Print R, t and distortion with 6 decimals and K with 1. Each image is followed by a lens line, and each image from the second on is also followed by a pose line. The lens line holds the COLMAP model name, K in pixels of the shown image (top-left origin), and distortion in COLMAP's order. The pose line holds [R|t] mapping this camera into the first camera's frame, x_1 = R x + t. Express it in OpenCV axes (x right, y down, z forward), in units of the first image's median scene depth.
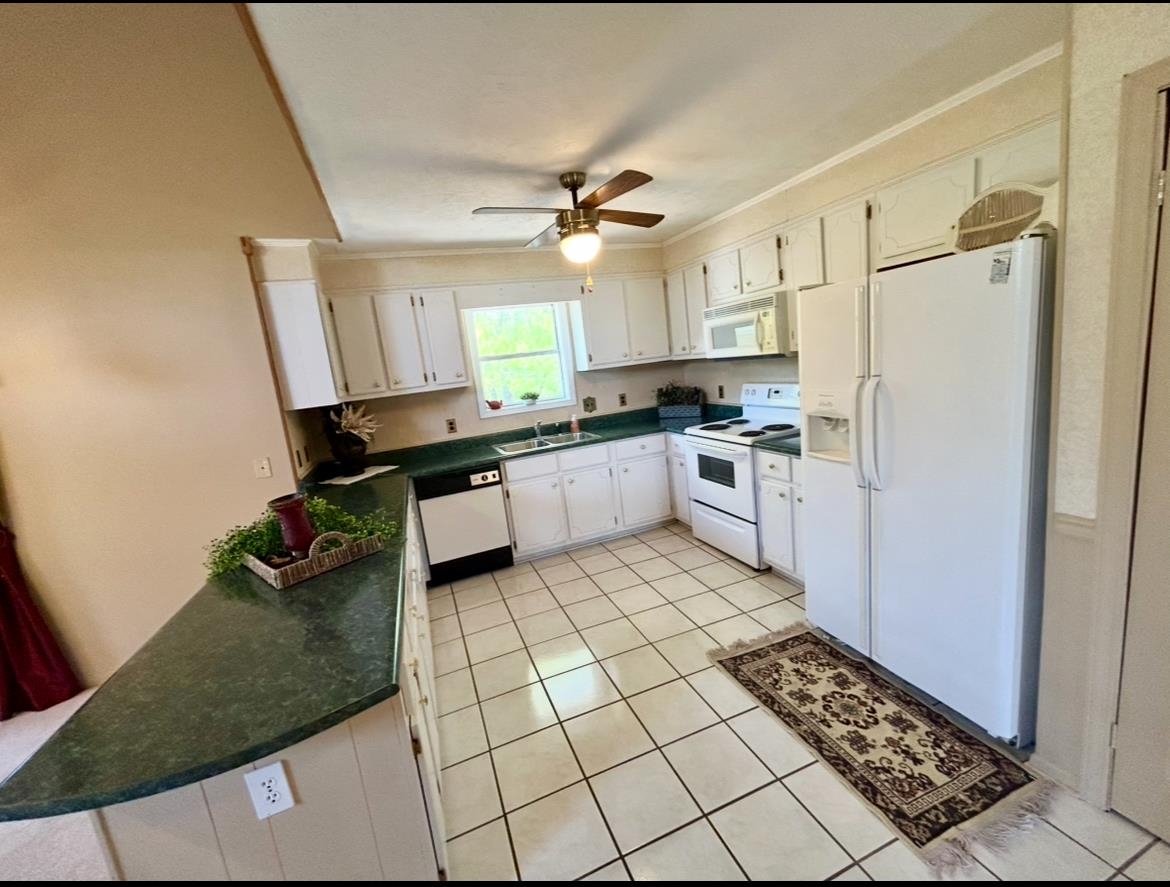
lens RADIAL K [[471.1, 0, 577.2], [0, 471.1, 442.6], [0, 0, 1]] dist [-0.003764, -0.000131]
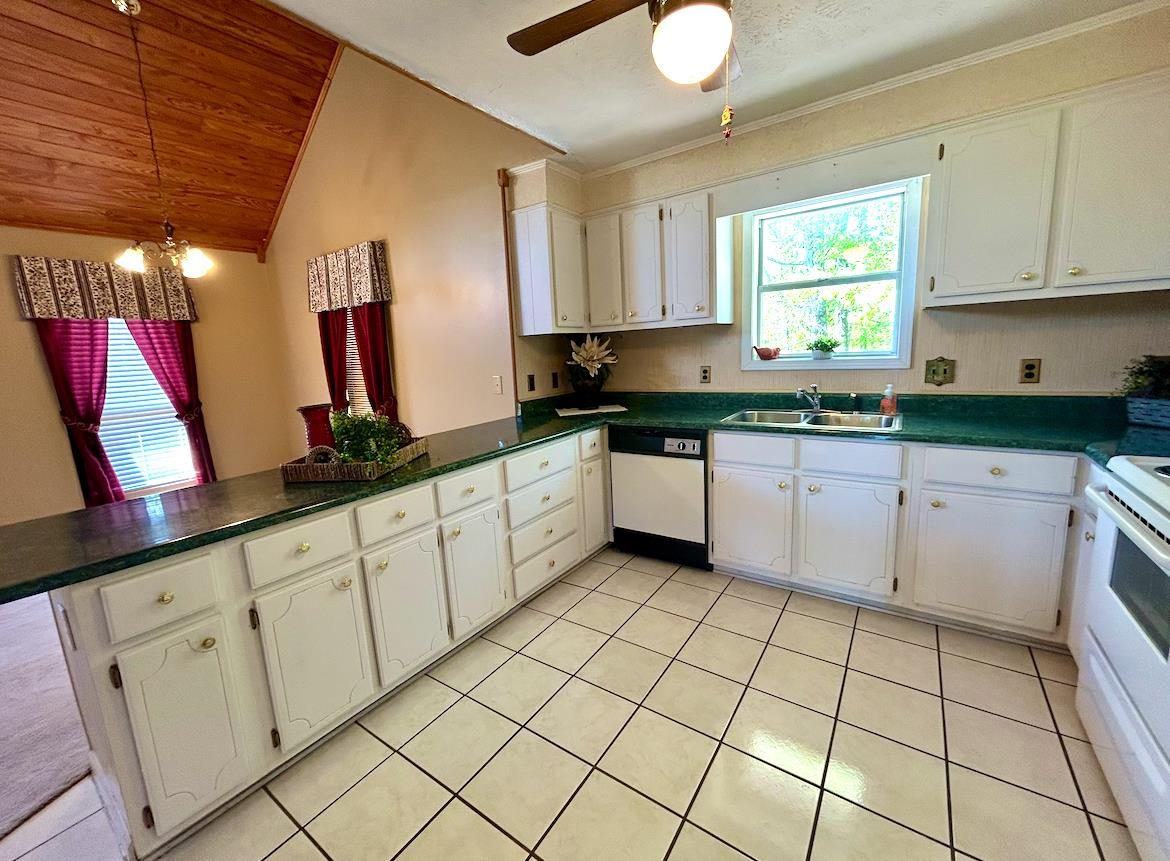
lens RADIAL K [[468.4, 0, 583.2], [0, 468.4, 426.3], [0, 0, 1]] dist [0.002921, -0.000096]
pose [[0.574285, 0.221984, -0.787985, 0.279314], [-0.155633, 0.974586, 0.161125, -0.049244], [0.803726, 0.030105, 0.594238, 0.396470]]
